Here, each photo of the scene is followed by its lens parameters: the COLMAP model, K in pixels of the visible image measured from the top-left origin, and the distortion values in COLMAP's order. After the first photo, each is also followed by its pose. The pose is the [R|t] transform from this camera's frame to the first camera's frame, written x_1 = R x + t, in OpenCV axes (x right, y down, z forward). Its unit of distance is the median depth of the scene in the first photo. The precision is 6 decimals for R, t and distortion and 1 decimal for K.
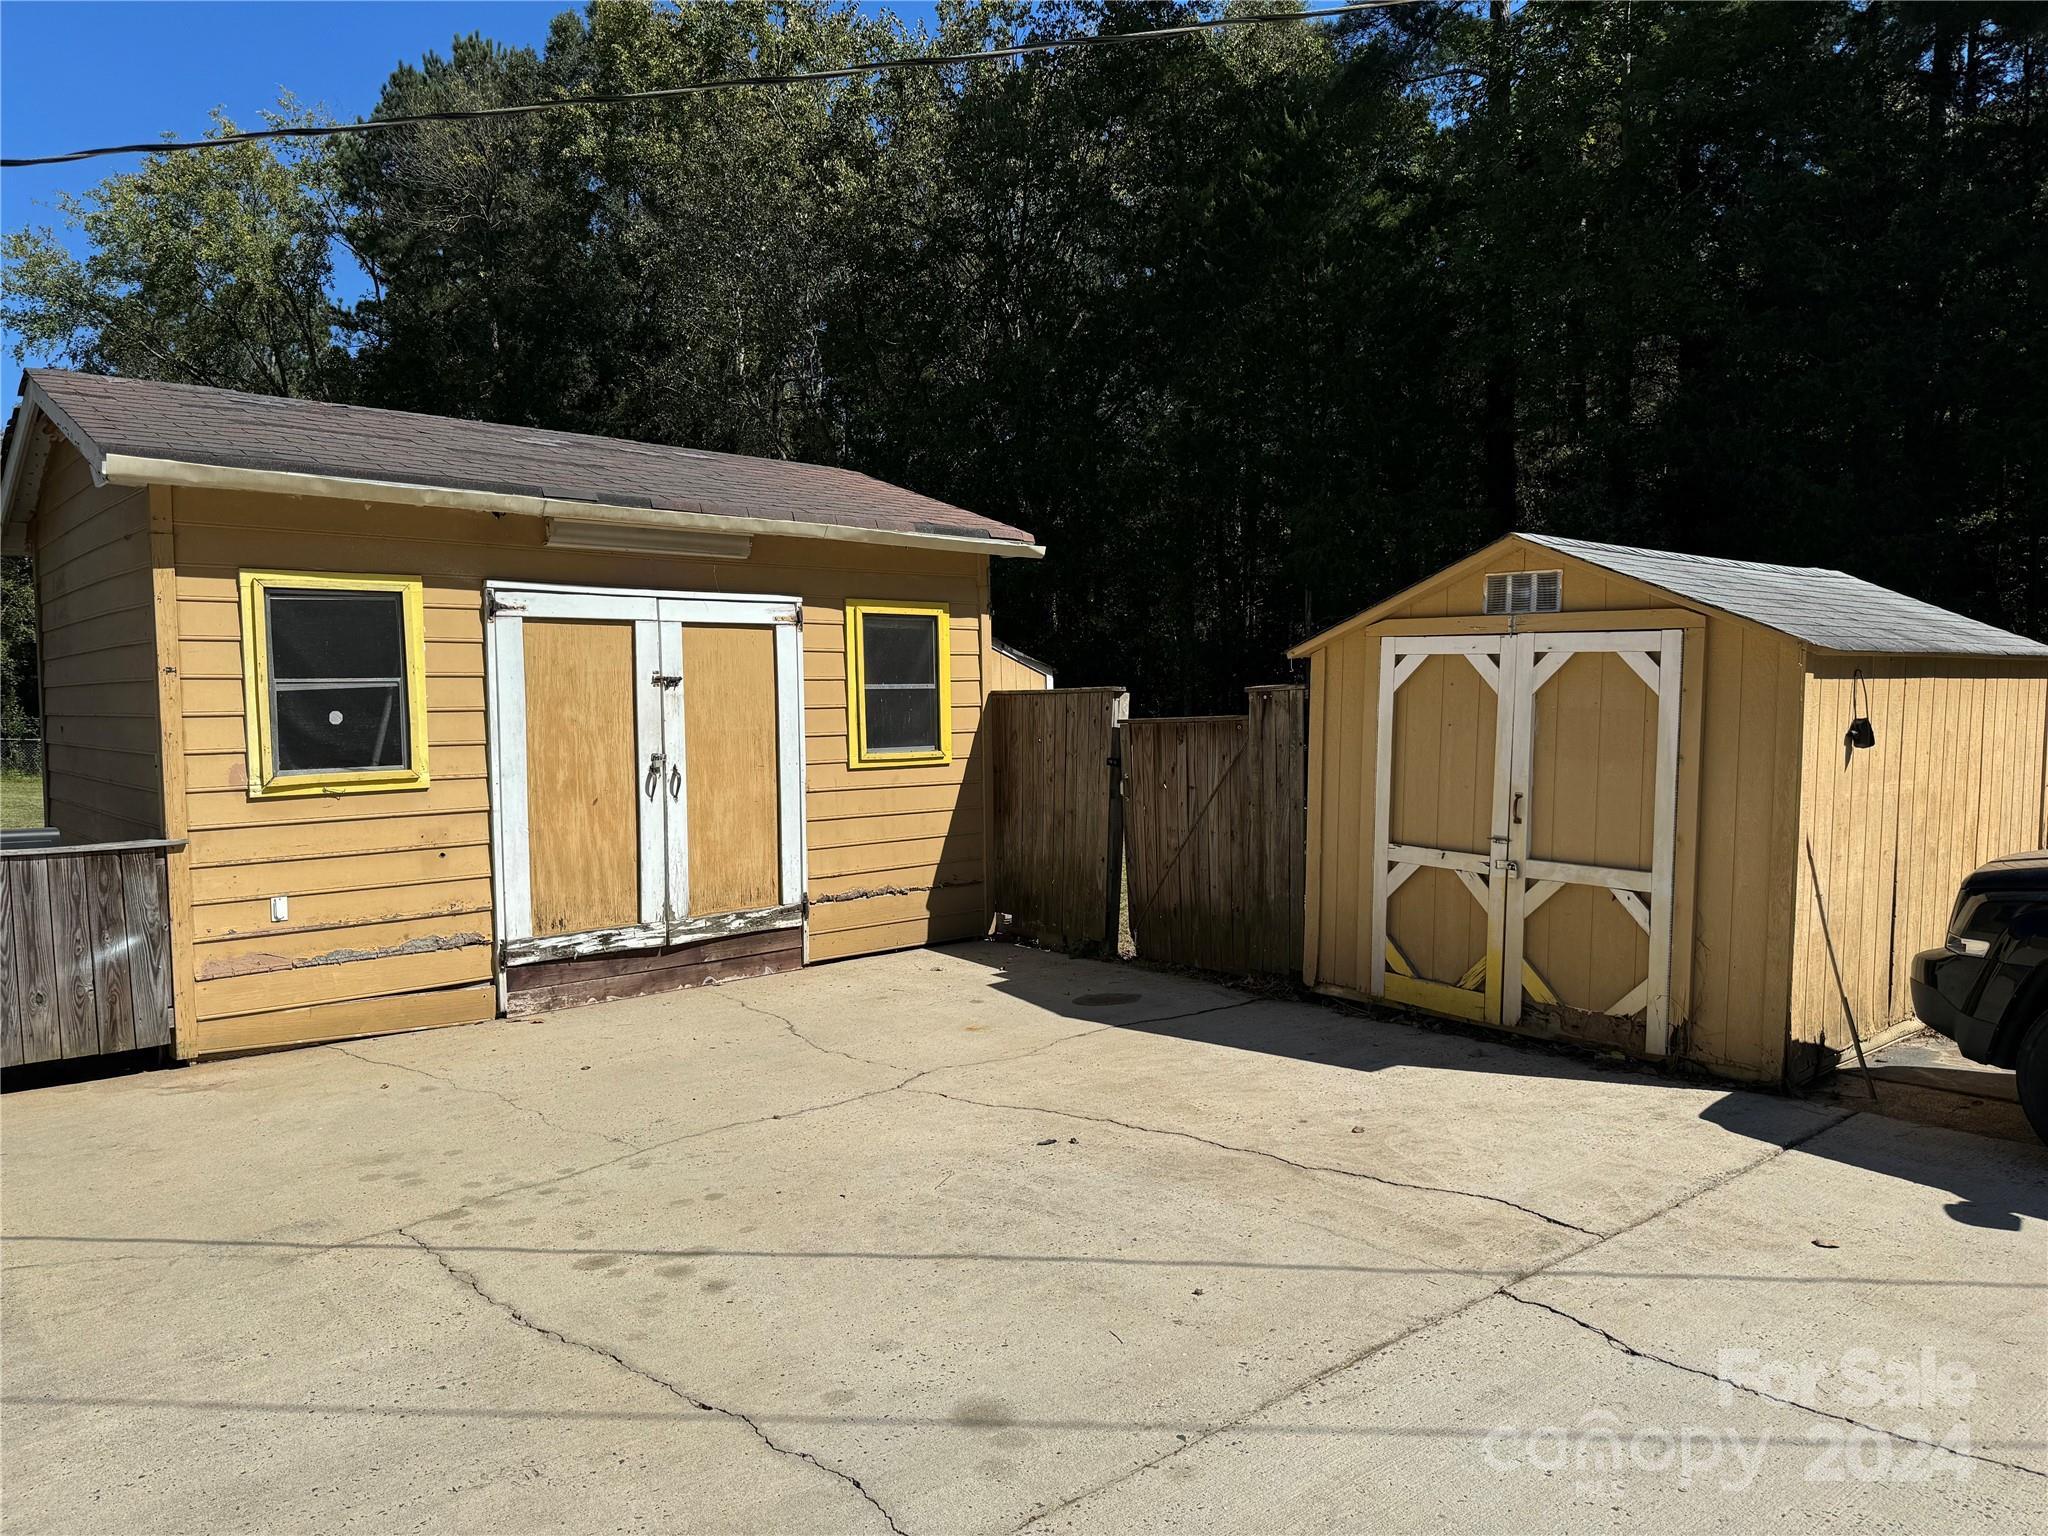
lens RADIAL K [[1426.7, 0, 1023.1], [0, 1426.7, 774.2], [0, 0, 1]] dist [0.036861, -0.000182]
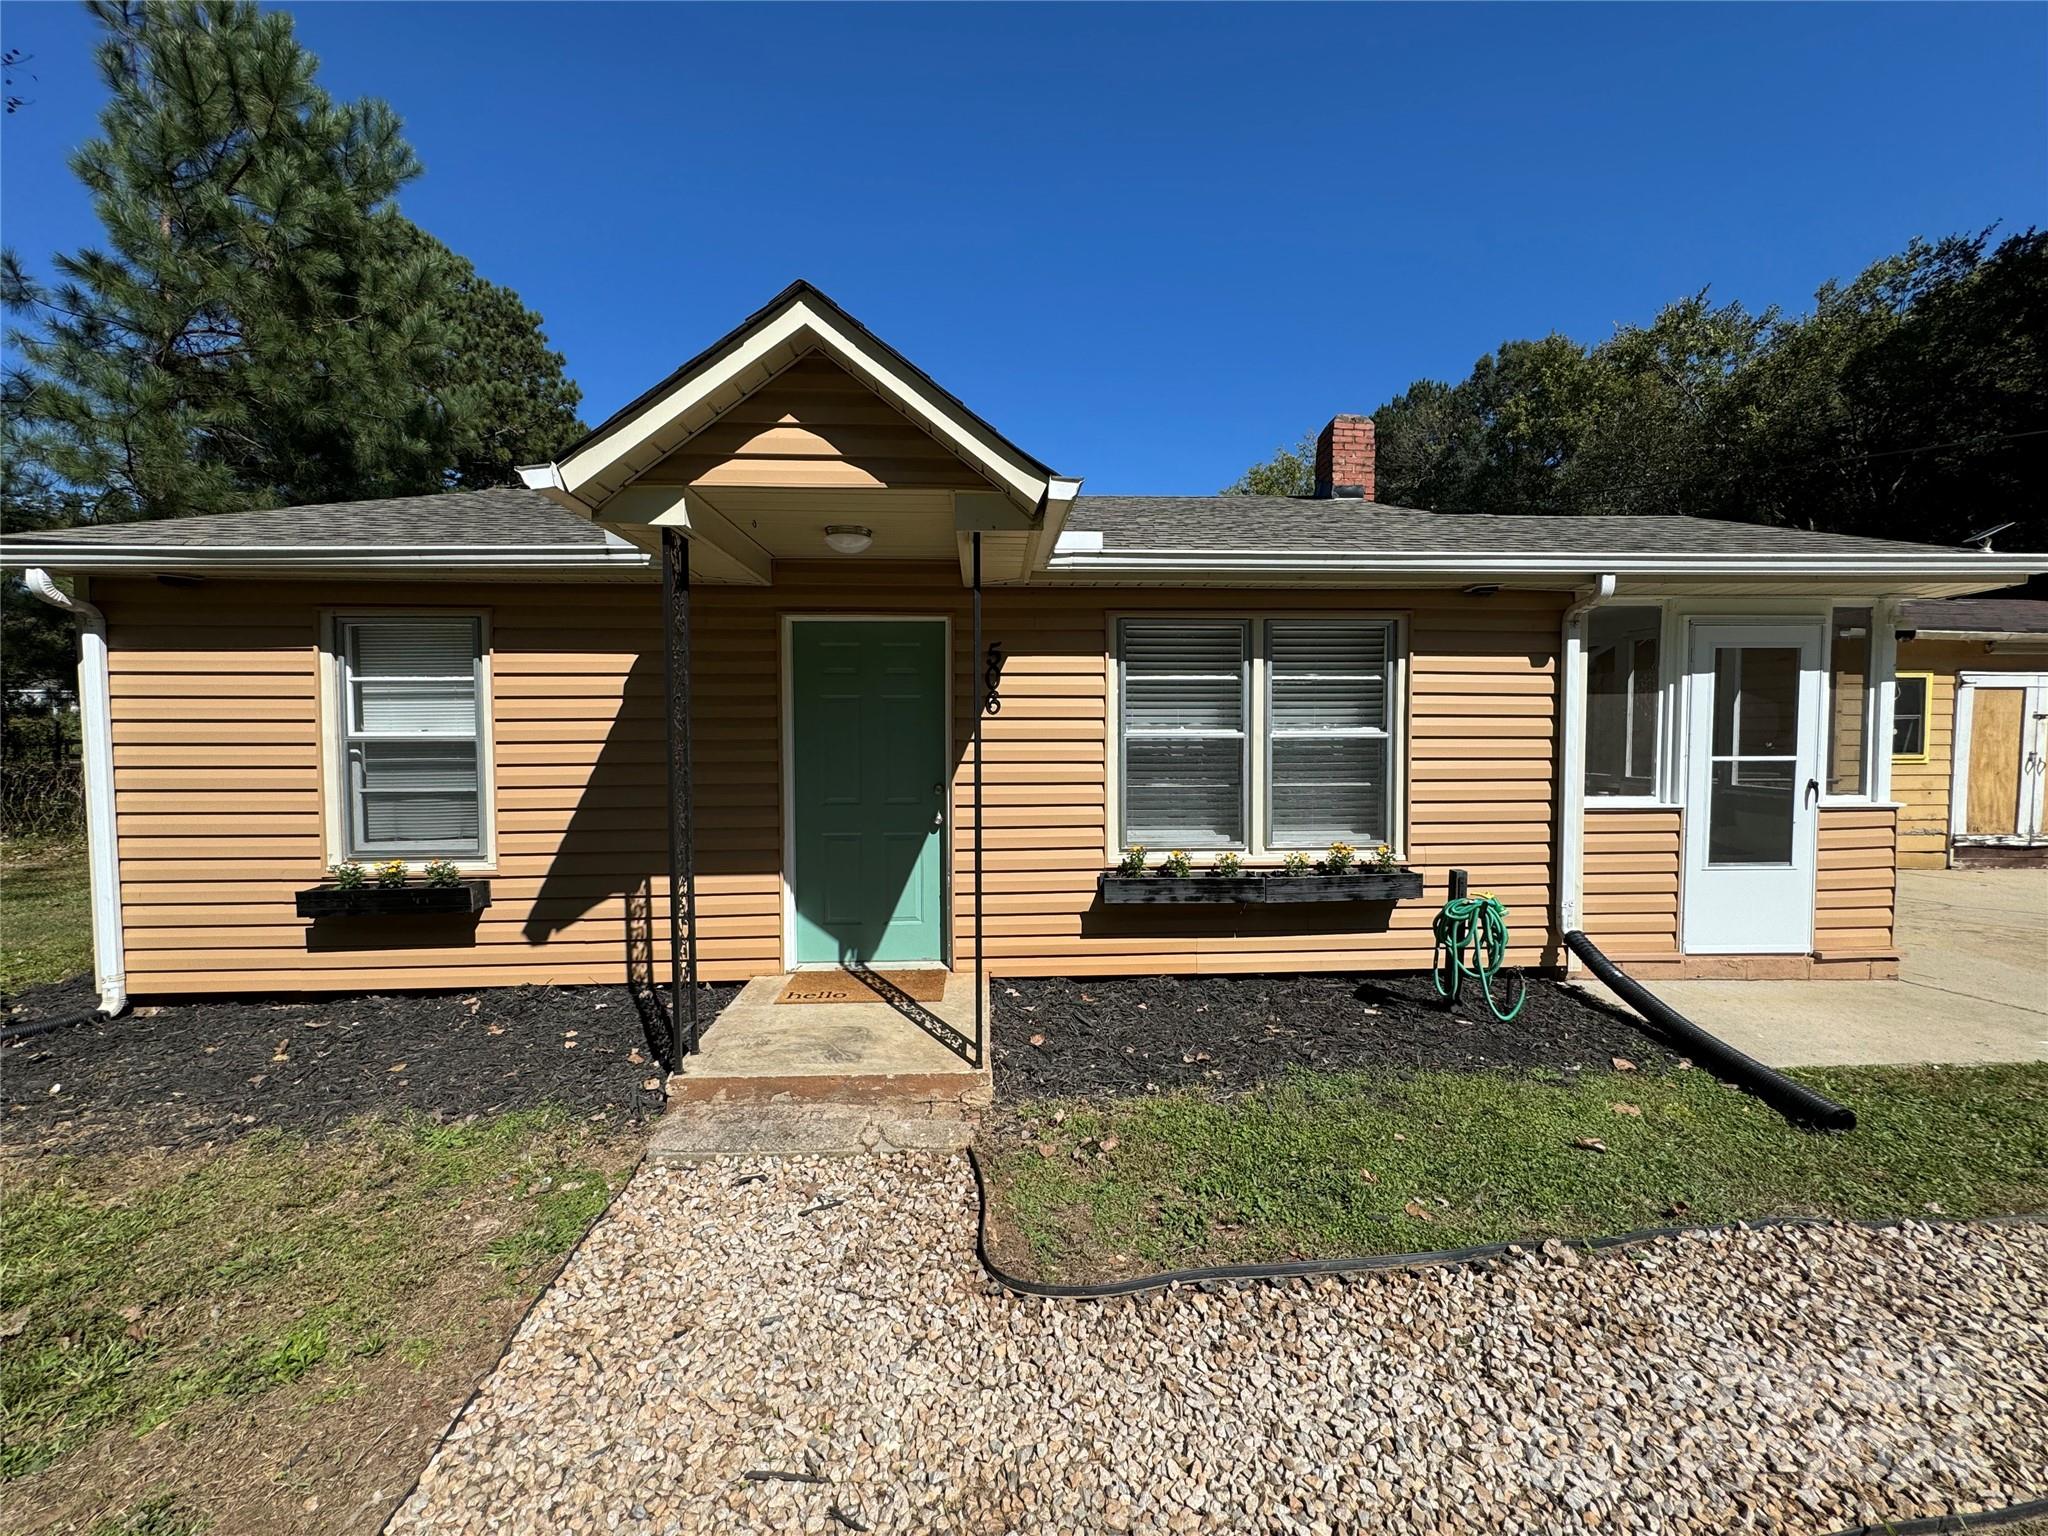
lens RADIAL K [[823.2, 0, 1024.4], [0, 823.2, 762.1], [0, 0, 1]] dist [-0.000616, -0.000096]
pose [[0.796151, 0.033202, -0.604186, -0.710619], [-0.045122, 0.998971, -0.004561, 0.072784], [0.603413, 0.030893, 0.796830, -0.834843]]
